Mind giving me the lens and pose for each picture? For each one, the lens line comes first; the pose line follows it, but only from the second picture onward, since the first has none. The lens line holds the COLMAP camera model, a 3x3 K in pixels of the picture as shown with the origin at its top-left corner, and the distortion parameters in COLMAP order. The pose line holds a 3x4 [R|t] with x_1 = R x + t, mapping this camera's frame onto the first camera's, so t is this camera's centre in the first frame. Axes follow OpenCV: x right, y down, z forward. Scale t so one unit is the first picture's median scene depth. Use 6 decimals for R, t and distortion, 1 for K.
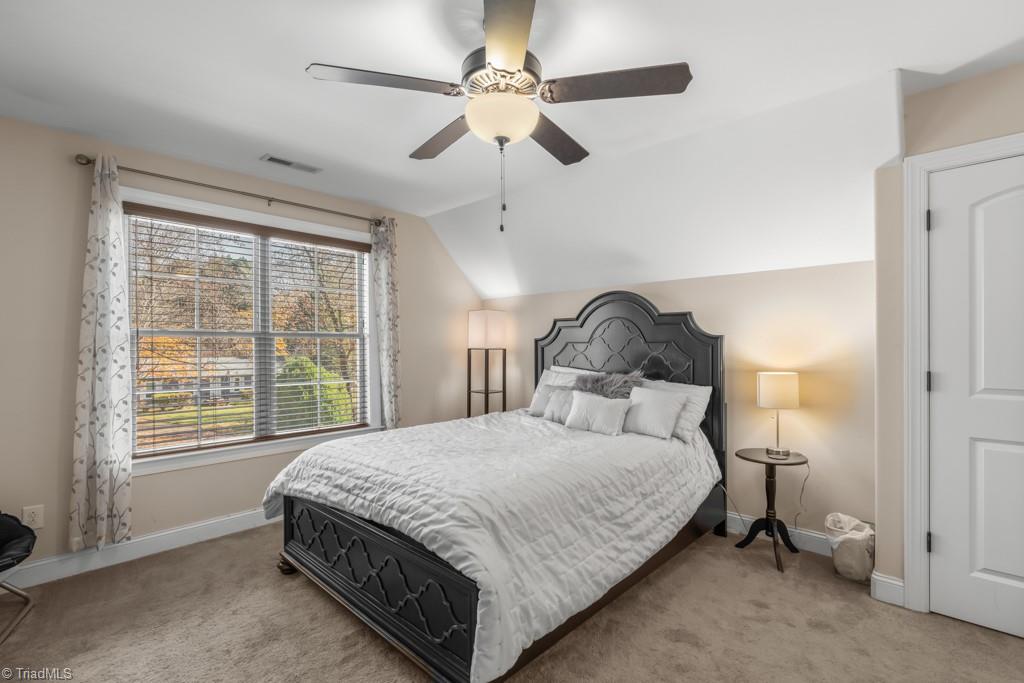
lens RADIAL K [[466.4, 0, 515.0], [0, 466.4, 342.6], [0, 0, 1]] dist [-0.000364, 0.000135]
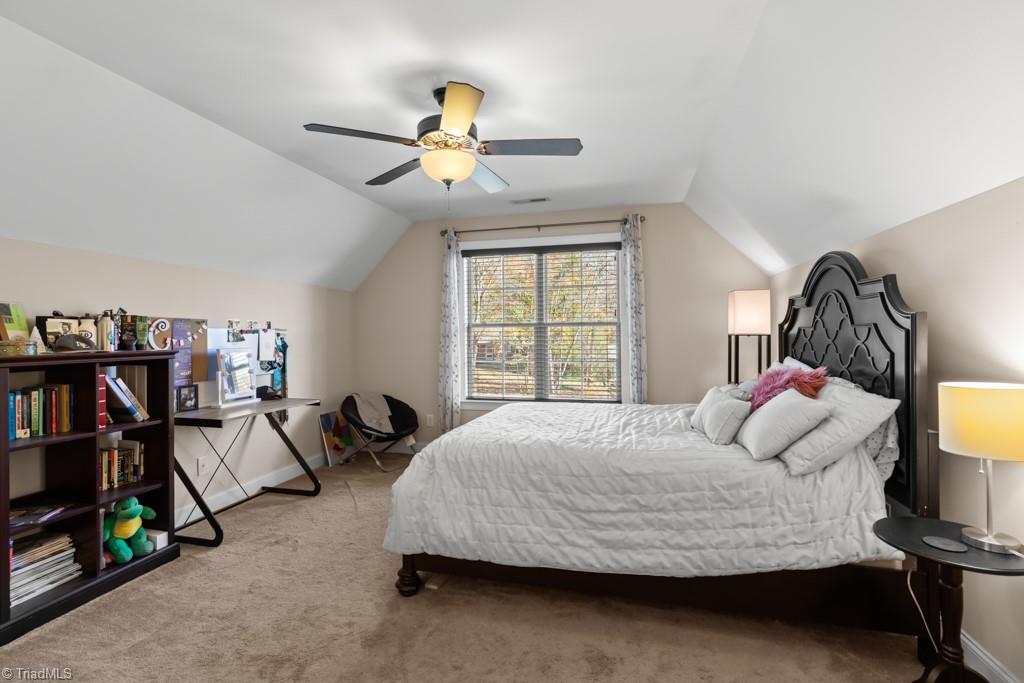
lens RADIAL K [[468.1, 0, 515.3], [0, 468.1, 330.0], [0, 0, 1]] dist [-0.001584, -0.000126]
pose [[0.480281, -0.007757, -0.877080, 0.786832], [0.014308, 0.999897, -0.001008, -0.001174], [0.876998, -0.012065, 0.480343, 0.326232]]
